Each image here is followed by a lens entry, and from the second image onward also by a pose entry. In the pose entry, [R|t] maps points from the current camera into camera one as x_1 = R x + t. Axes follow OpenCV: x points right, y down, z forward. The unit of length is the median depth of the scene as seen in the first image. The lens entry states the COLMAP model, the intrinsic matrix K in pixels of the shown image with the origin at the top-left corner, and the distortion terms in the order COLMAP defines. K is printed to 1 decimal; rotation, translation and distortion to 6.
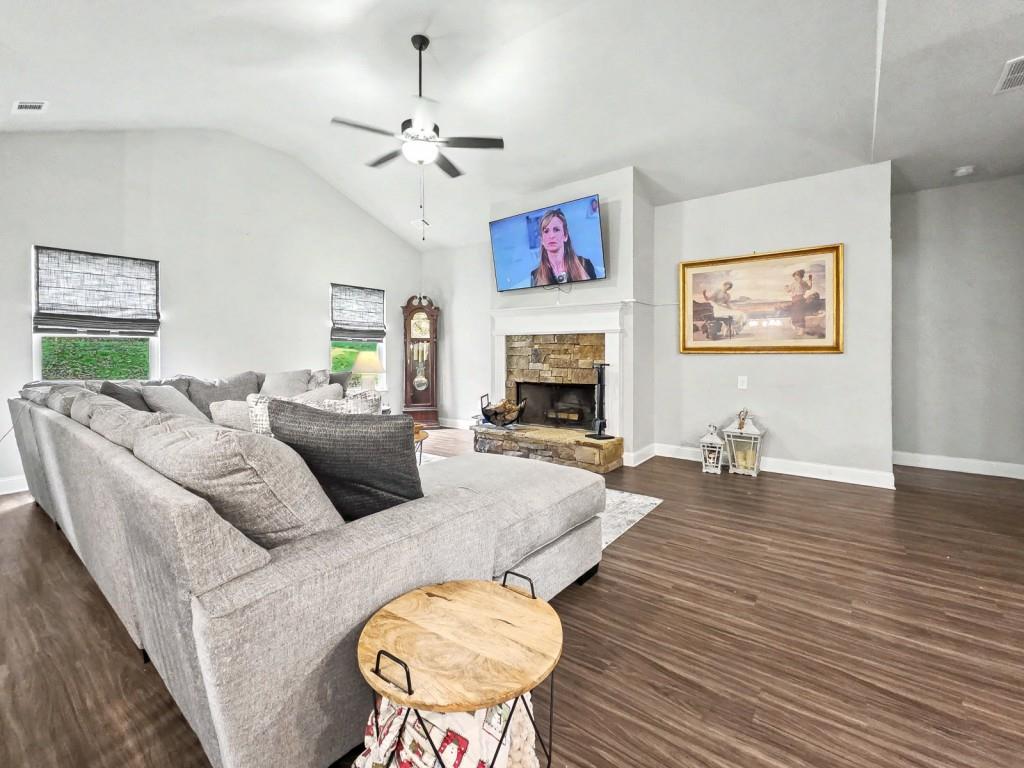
lens RADIAL K [[435.5, 0, 518.6], [0, 435.5, 355.5], [0, 0, 1]] dist [-0.002164, -0.000028]
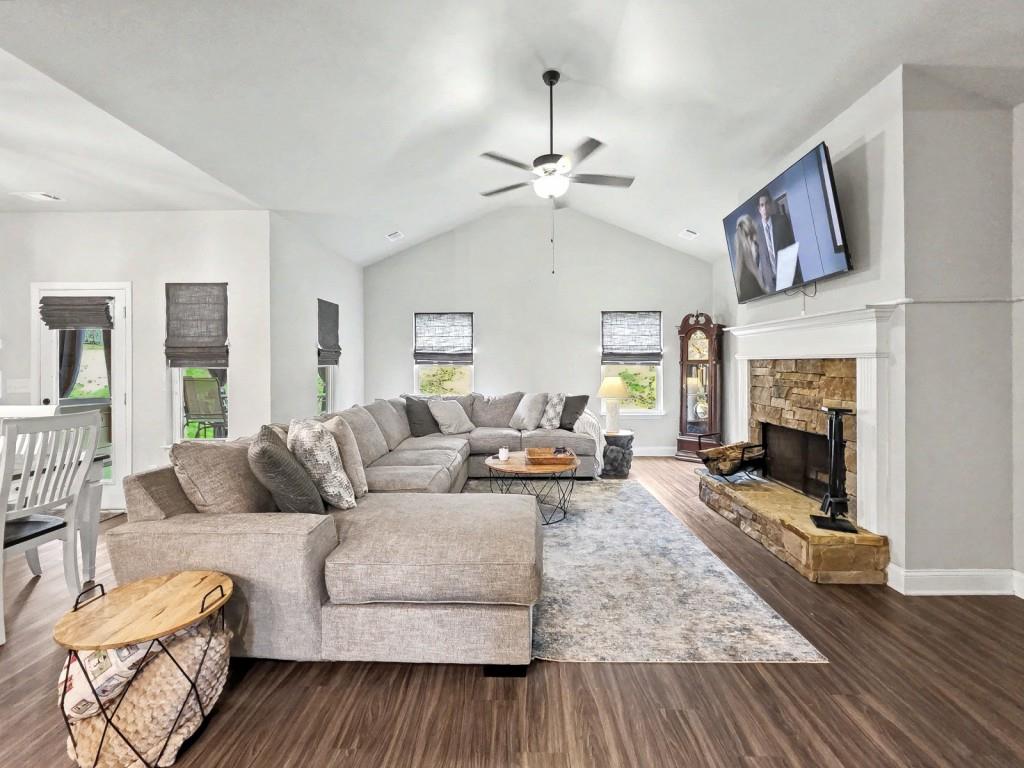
lens RADIAL K [[435.5, 0, 516.6], [0, 435.5, 367.6], [0, 0, 1]] dist [-0.002164, -0.000028]
pose [[0.597544, 0.004288, -0.801825, 0.405657], [-0.004086, 0.999989, 0.002303, -0.037717], [0.801826, 0.001900, 0.597555, 0.252006]]
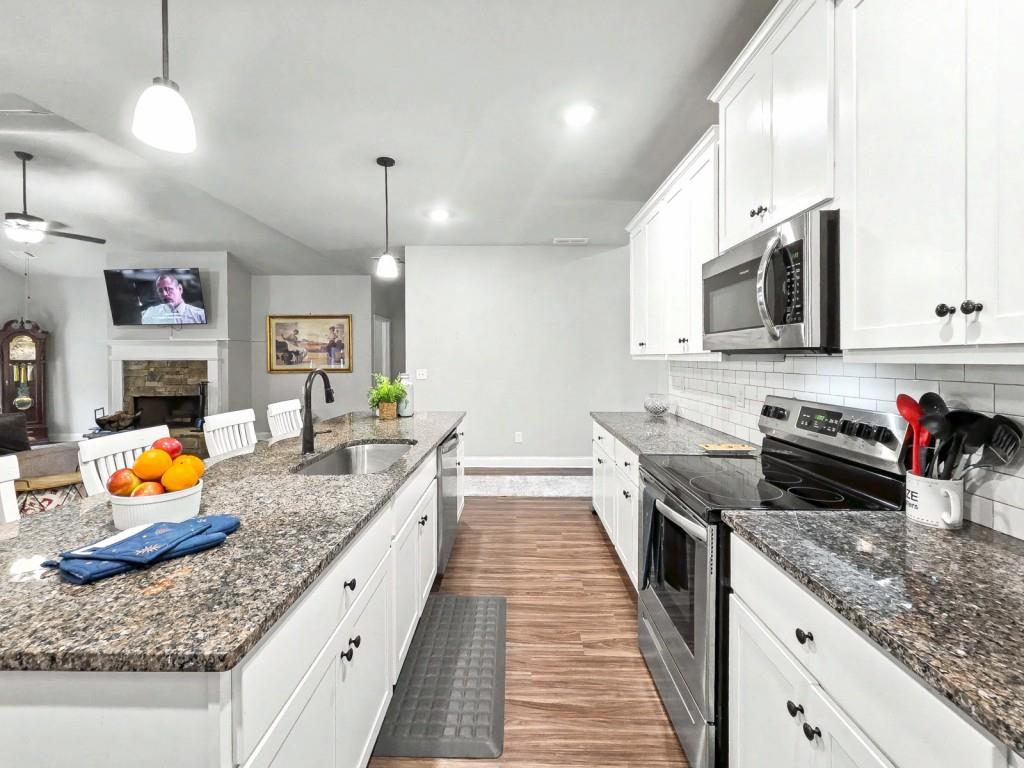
lens RADIAL K [[435.5, 0, 510.3], [0, 435.5, 361.5], [0, 0, 1]] dist [-0.002164, -0.000028]
pose [[0.807829, -0.004484, 0.589399, 0.159568], [0.007469, 0.999969, -0.002629, -0.036784], [-0.589369, 0.006527, 0.807837, -0.801674]]
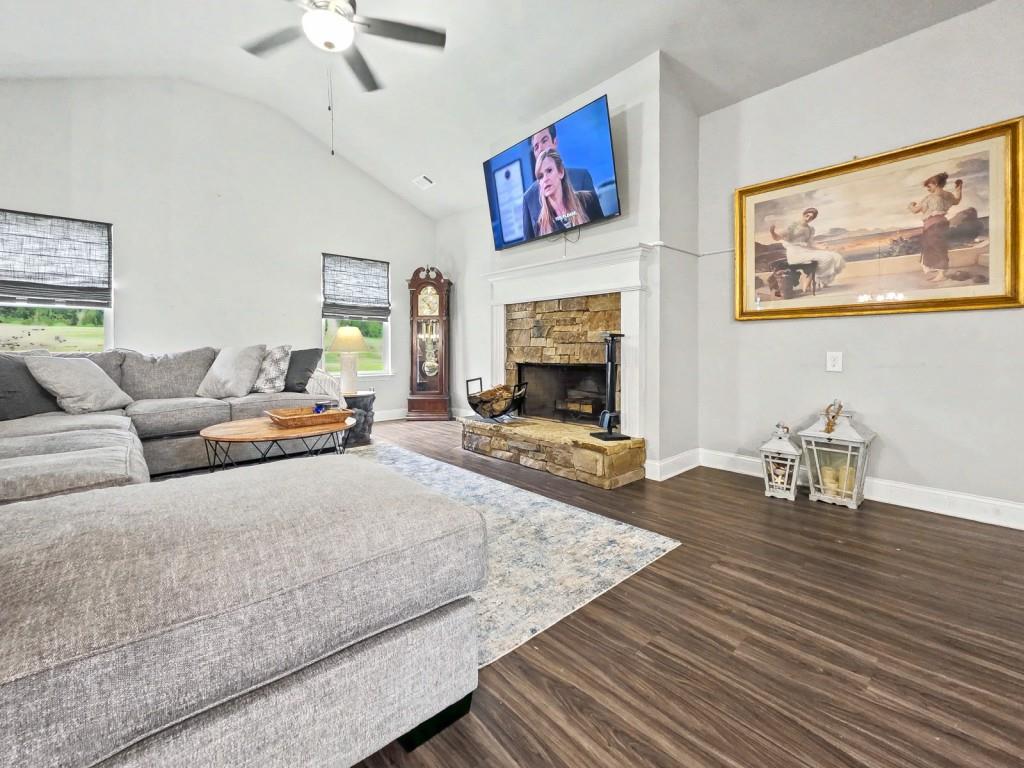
lens RADIAL K [[435.5, 0, 514.6], [0, 435.5, 351.7], [0, 0, 1]] dist [-0.002164, -0.000028]
pose [[0.982476, 0.000981, -0.186387, 0.160995], [-0.000719, 0.999999, 0.001472, 0.045821], [0.186388, -0.001313, 0.982475, 0.264277]]
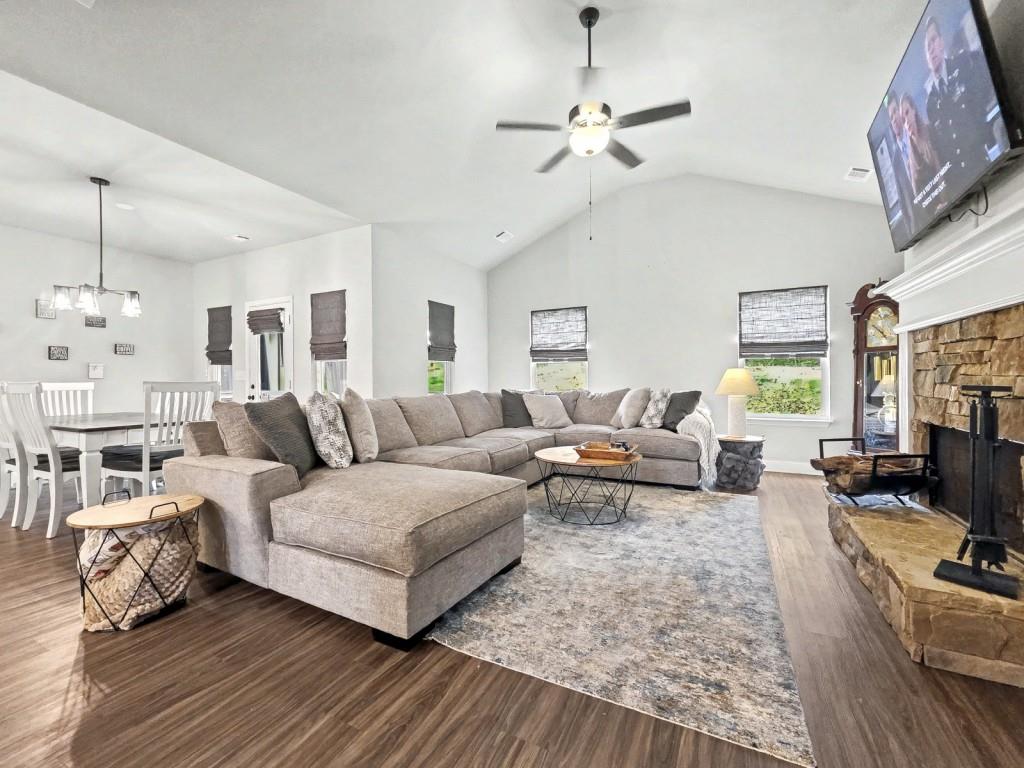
lens RADIAL K [[435.5, 0, 515.6], [0, 435.5, 382.6], [0, 0, 1]] dist [-0.002164, -0.000028]
pose [[0.179955, 0.007498, -0.983646, 0.472565], [-0.002000, 0.999972, 0.007257, 0.014332], [0.983673, 0.000661, 0.179965, 0.524318]]
